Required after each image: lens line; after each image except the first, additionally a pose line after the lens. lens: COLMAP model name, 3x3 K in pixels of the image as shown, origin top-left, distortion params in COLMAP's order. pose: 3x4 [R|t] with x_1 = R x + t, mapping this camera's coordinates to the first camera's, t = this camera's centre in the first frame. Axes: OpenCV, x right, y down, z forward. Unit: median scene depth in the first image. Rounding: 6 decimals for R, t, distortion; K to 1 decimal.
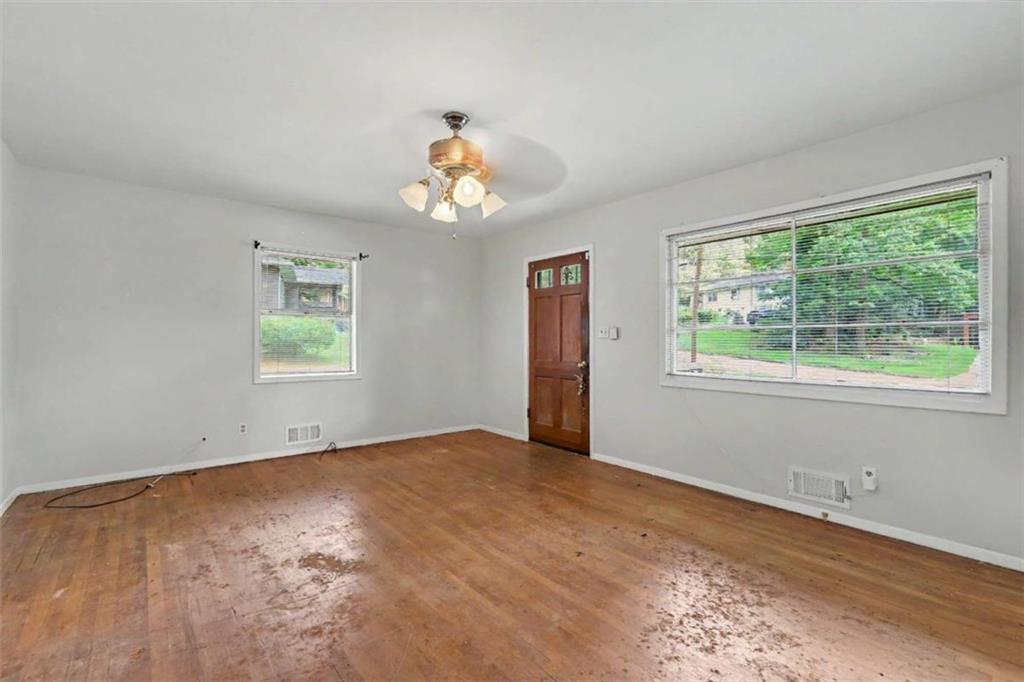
lens RADIAL K [[468.7, 0, 508.9], [0, 468.7, 339.5], [0, 0, 1]] dist [0.001263, 0.000399]
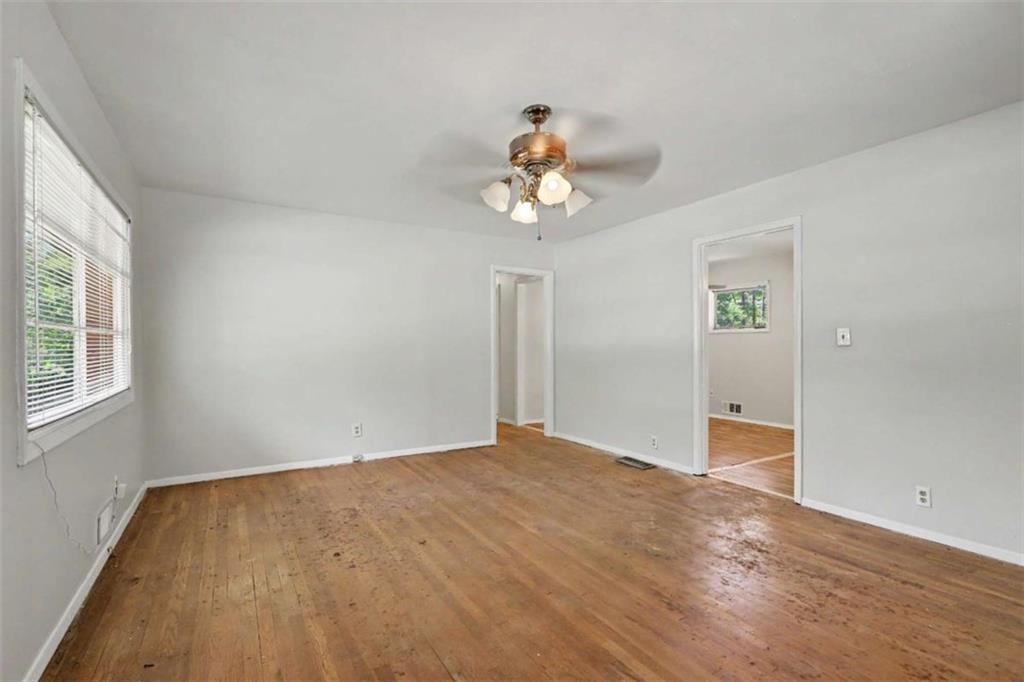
lens RADIAL K [[468.7, 0, 508.9], [0, 468.7, 339.5], [0, 0, 1]] dist [0.001263, 0.000399]
pose [[-0.992081, 0.001495, 0.125593, -0.175622], [-0.000696, 0.999848, -0.017406, 0.002879], [-0.125600, -0.017355, -0.991929, 1.944018]]
